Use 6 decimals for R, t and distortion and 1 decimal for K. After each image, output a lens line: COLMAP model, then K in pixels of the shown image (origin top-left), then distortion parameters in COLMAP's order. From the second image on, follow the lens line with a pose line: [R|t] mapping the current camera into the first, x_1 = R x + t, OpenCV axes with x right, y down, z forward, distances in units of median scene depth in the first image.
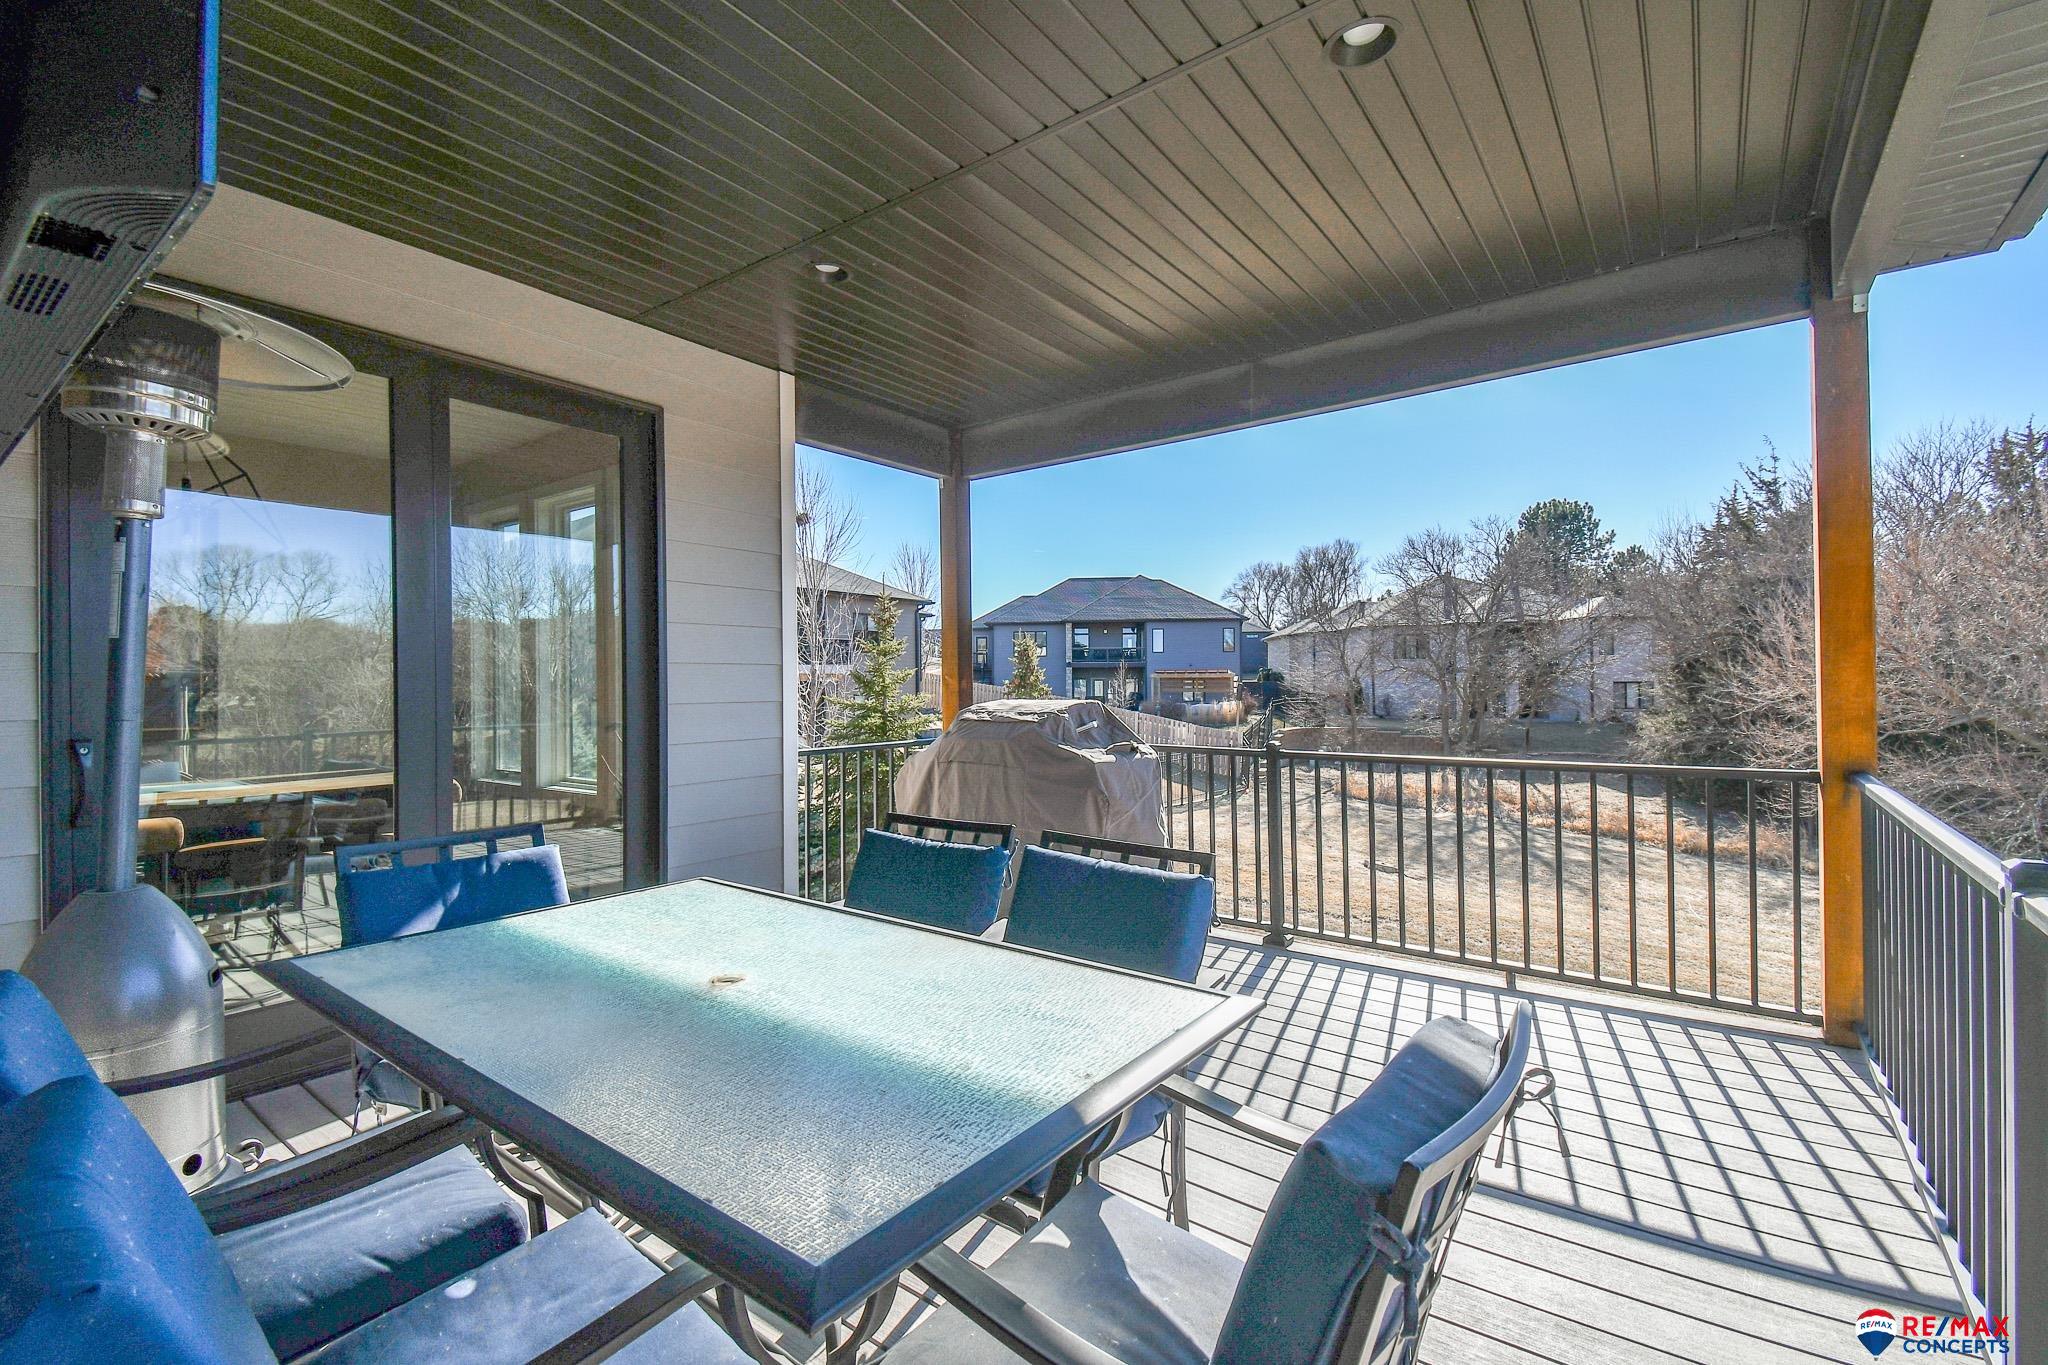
lens RADIAL K [[893.0, 0, 1021.1], [0, 893.0, 682.0], [0, 0, 1]] dist [0.051686, -0.028806]
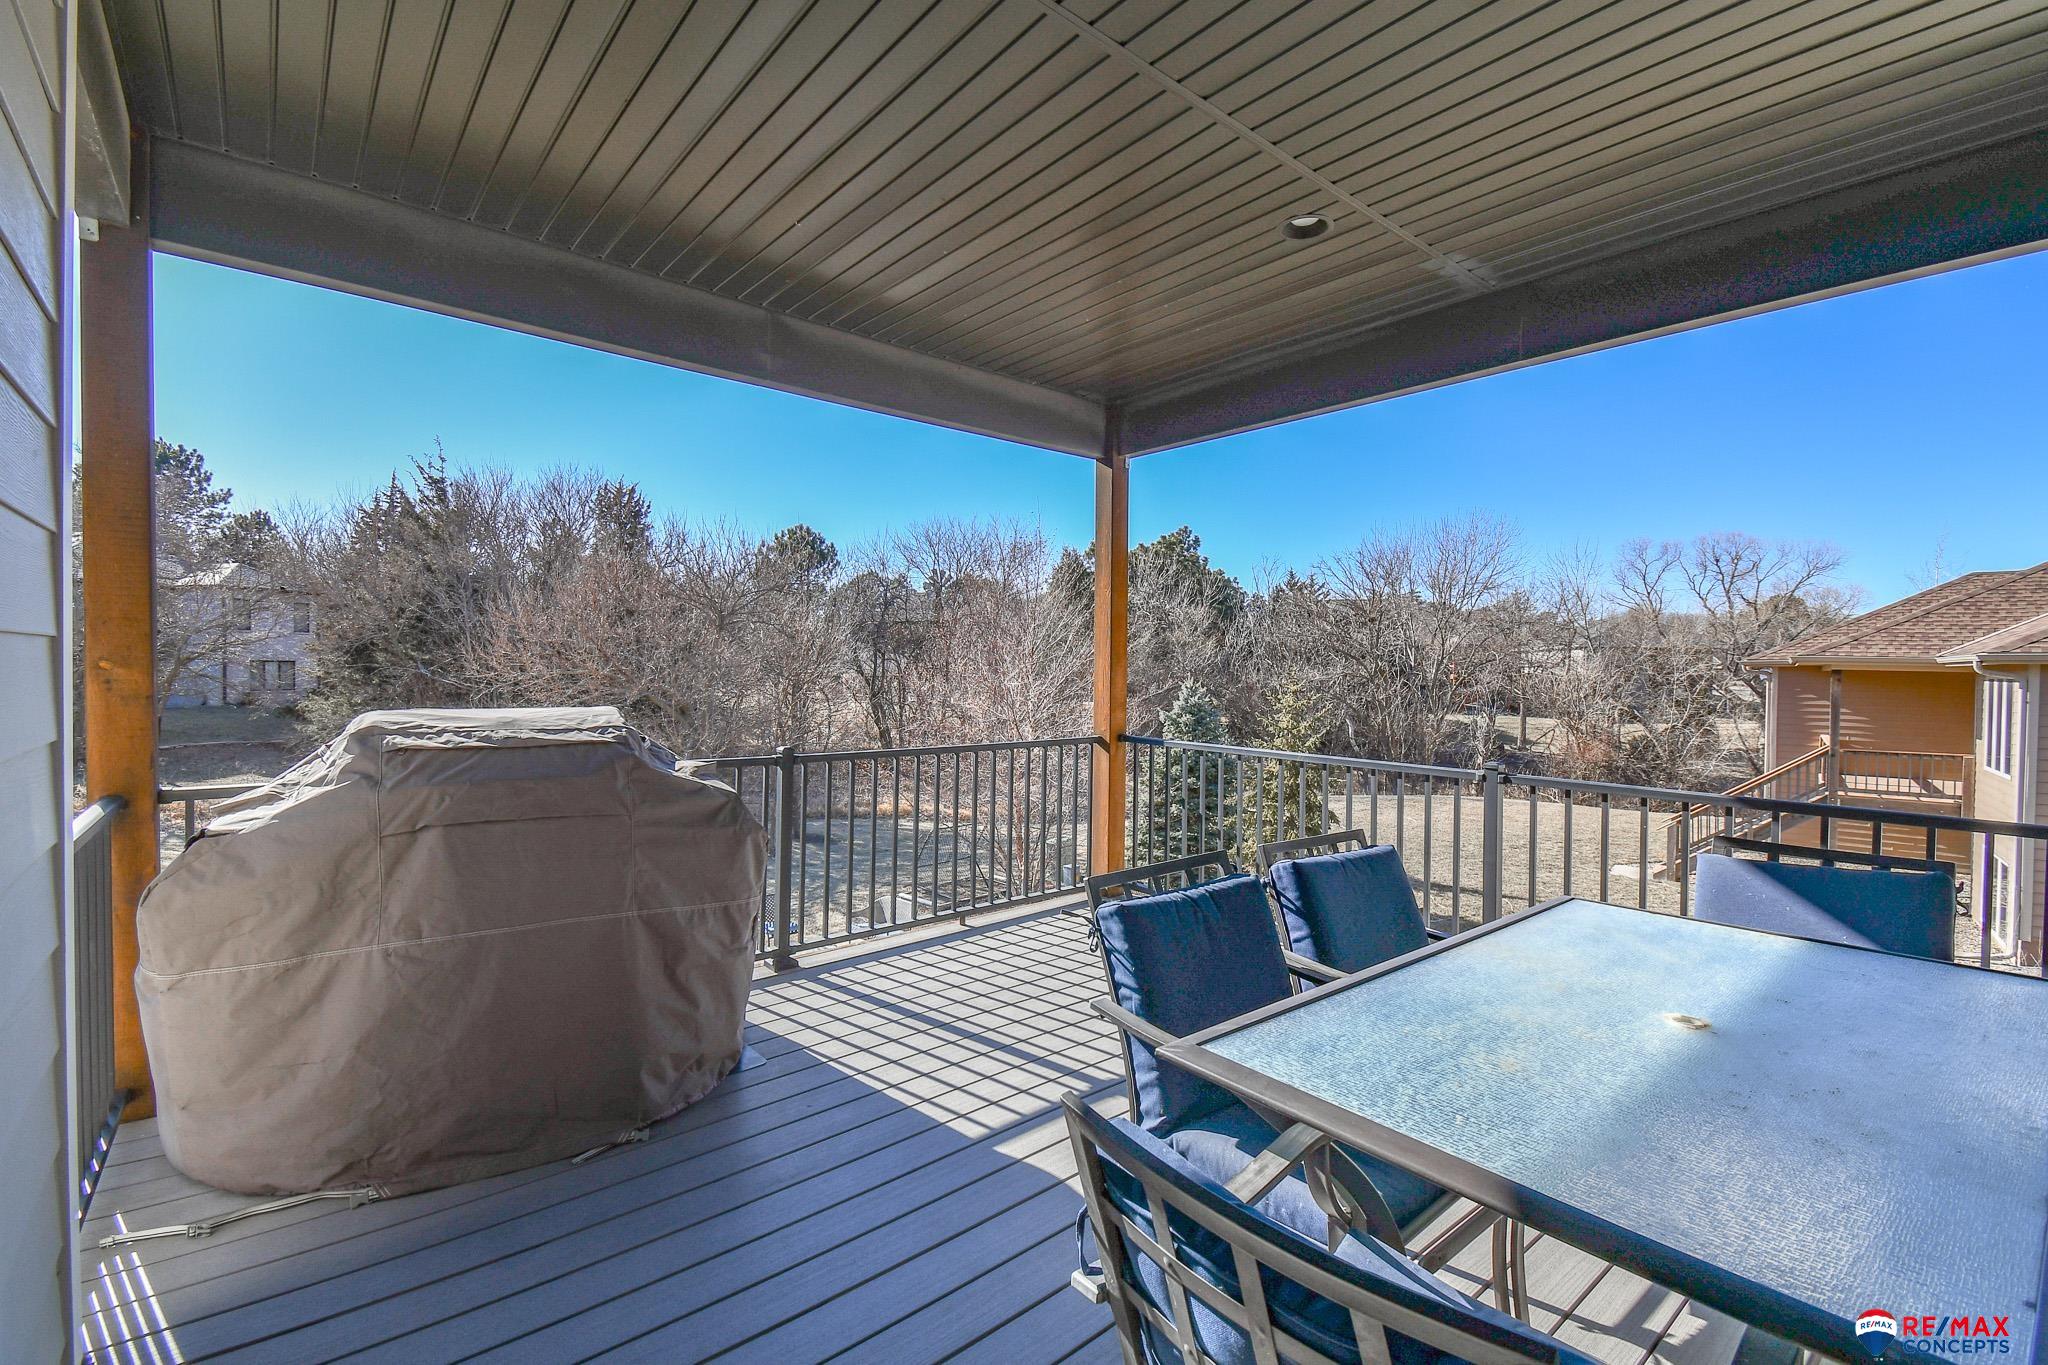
lens RADIAL K [[893.0, 0, 1021.1], [0, 893.0, 682.0], [0, 0, 1]] dist [0.051686, -0.028806]
pose [[0.212706, -0.004926, 0.977104, -0.579133], [-0.018165, 0.999795, 0.008995, -0.010811], [-0.976947, -0.019662, 0.212573, 0.607020]]
